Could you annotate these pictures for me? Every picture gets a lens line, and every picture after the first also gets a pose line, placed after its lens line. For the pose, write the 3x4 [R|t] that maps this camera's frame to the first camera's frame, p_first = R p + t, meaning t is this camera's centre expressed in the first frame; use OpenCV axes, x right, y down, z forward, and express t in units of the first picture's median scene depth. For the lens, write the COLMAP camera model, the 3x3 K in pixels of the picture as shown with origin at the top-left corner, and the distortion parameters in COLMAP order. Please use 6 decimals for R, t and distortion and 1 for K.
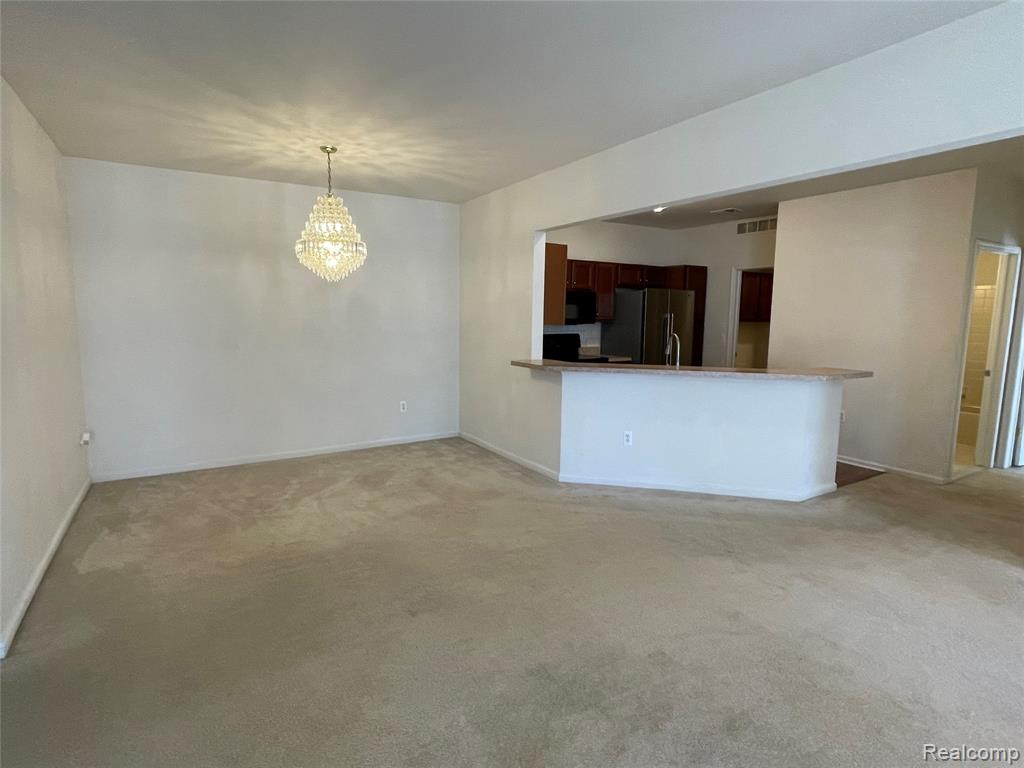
lens RADIAL K [[551.3, 0, 515.3], [0, 551.3, 384.3], [0, 0, 1]] dist [-0.004465, -0.001372]
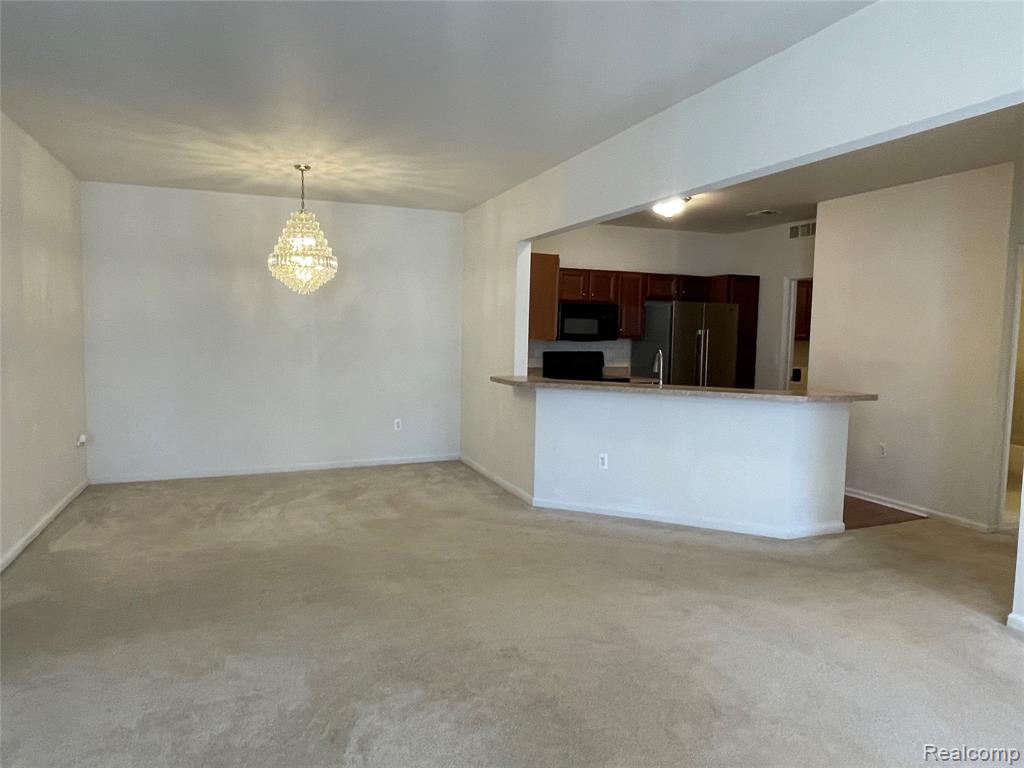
lens RADIAL K [[666.8, 0, 512.0], [0, 666.8, 384.0], [0, 0, 1]] dist [-0.001496, -0.001649]
pose [[0.986174, 0.020389, -0.164455, 0.234259], [-0.028587, 0.998456, -0.047635, 0.025758], [0.163230, 0.051678, 0.985234, -0.134315]]
